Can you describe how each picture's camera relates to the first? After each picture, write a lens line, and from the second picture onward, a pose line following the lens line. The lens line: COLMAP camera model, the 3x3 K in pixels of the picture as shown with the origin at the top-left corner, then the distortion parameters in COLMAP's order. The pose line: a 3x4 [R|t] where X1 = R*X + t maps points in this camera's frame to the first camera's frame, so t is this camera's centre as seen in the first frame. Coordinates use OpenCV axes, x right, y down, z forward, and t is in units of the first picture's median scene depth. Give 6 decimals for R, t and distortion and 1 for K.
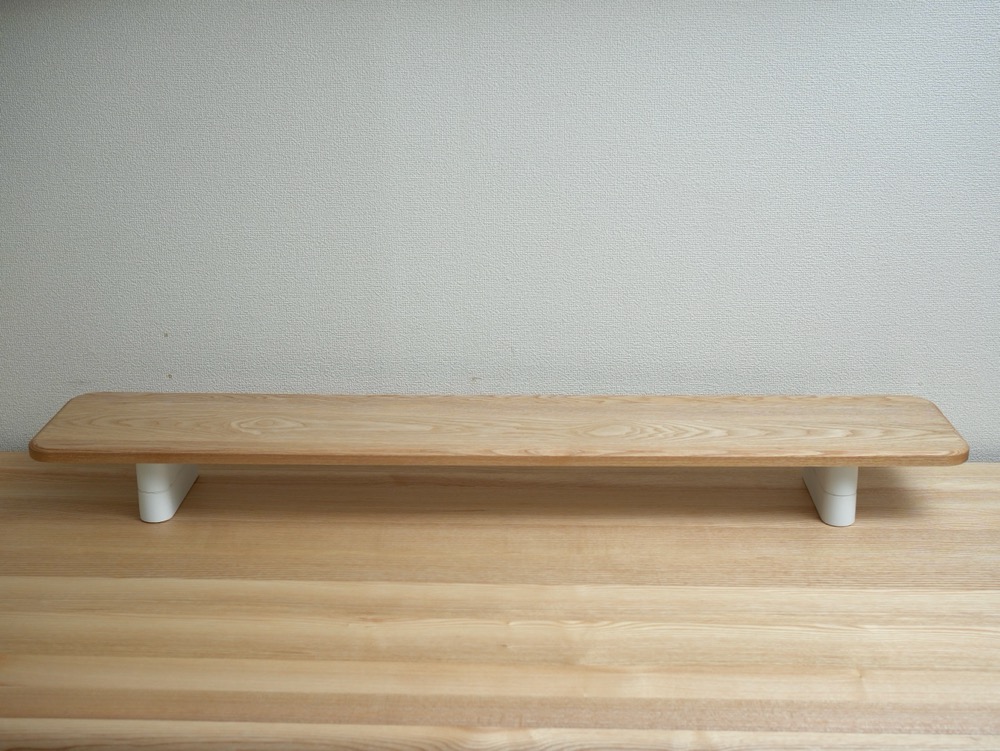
lens RADIAL K [[1335.6, 0, 500.0], [0, 1335.6, 375.5], [0, 0, 1]] dist [-0.006647, 0.004092]
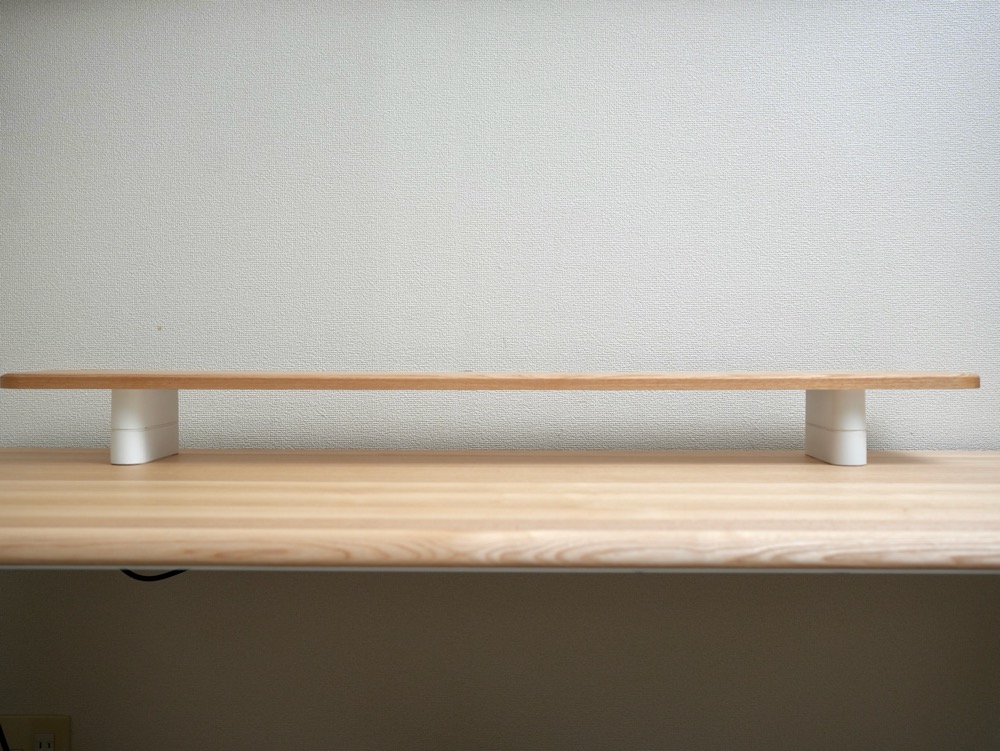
lens RADIAL K [[1150.9, 0, 500.0], [0, 1150.9, 375.5], [0, 0, 1]] dist [-0.008041, 0.043308]
pose [[0.999934, 0.005701, 0.009982, -0.003548], [-0.002324, 0.950694, -0.310122, 0.370578], [-0.011258, 0.310078, 0.950645, 0.253701]]
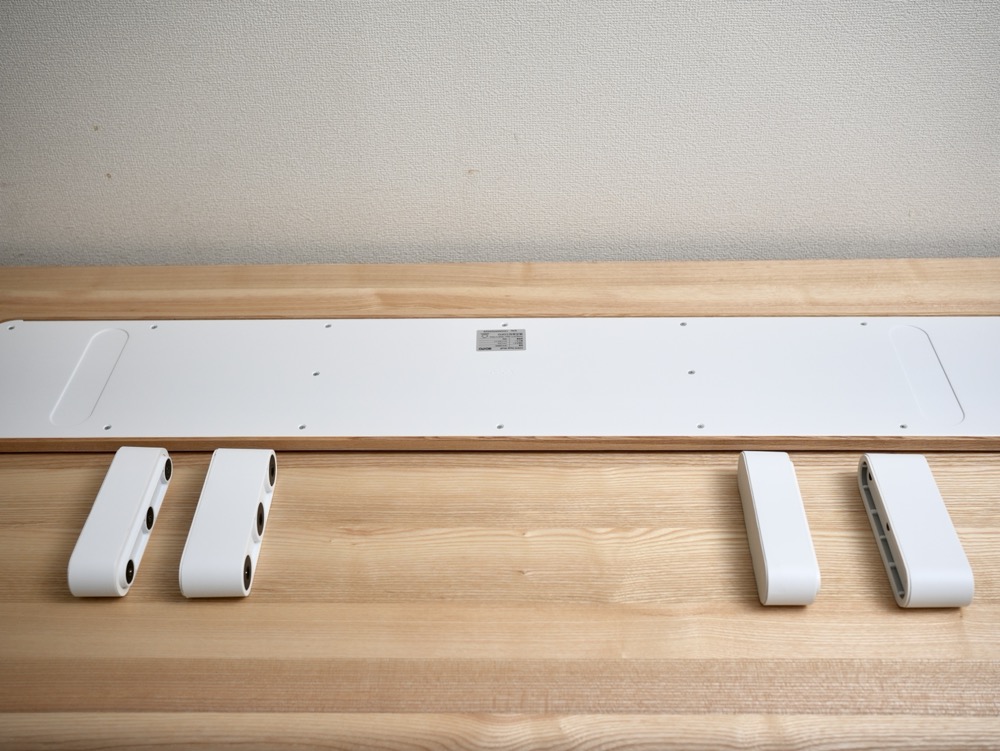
lens RADIAL K [[1136.4, 0, 500.0], [0, 1136.4, 375.5], [0, 0, 1]] dist [-0.005622, 0.046938]
pose [[0.999629, -0.027141, 0.002068, -0.008068], [0.025120, 0.949104, 0.313961, -0.136281], [-0.010484, -0.313793, 0.949434, 0.383886]]
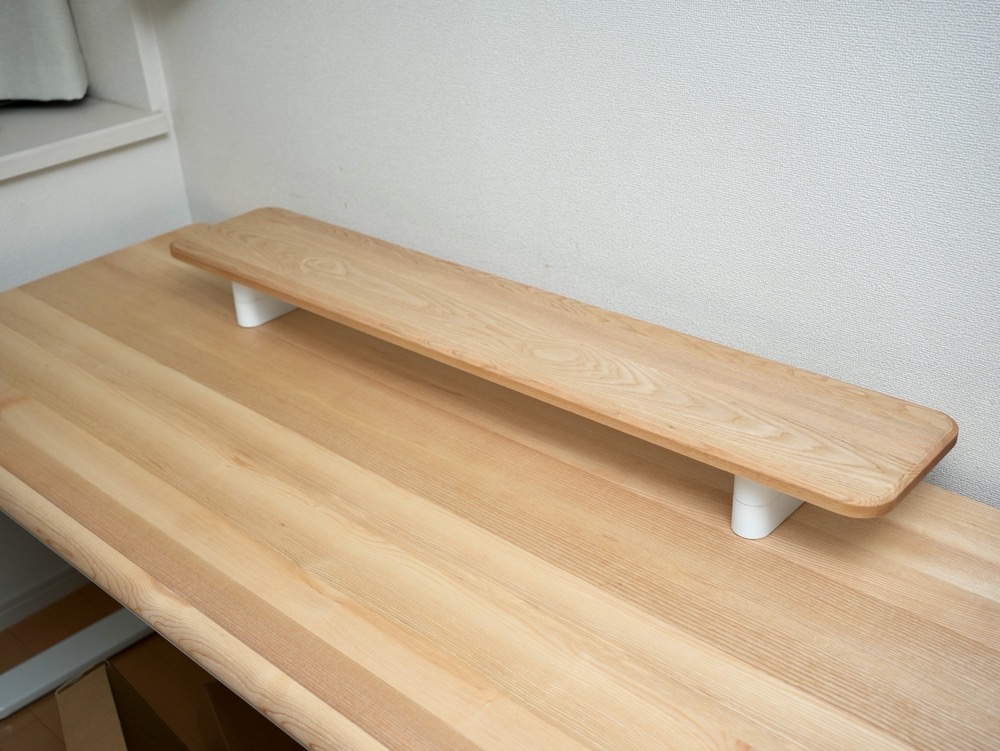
lens RADIAL K [[1136.4, 0, 500.0], [0, 1136.4, 375.5], [0, 0, 1]] dist [-0.005622, 0.046938]
pose [[0.762100, 0.277473, -0.584989, 0.642432], [-0.166477, 0.957115, 0.237101, -0.155853], [0.625690, -0.083308, 0.775610, 0.433041]]
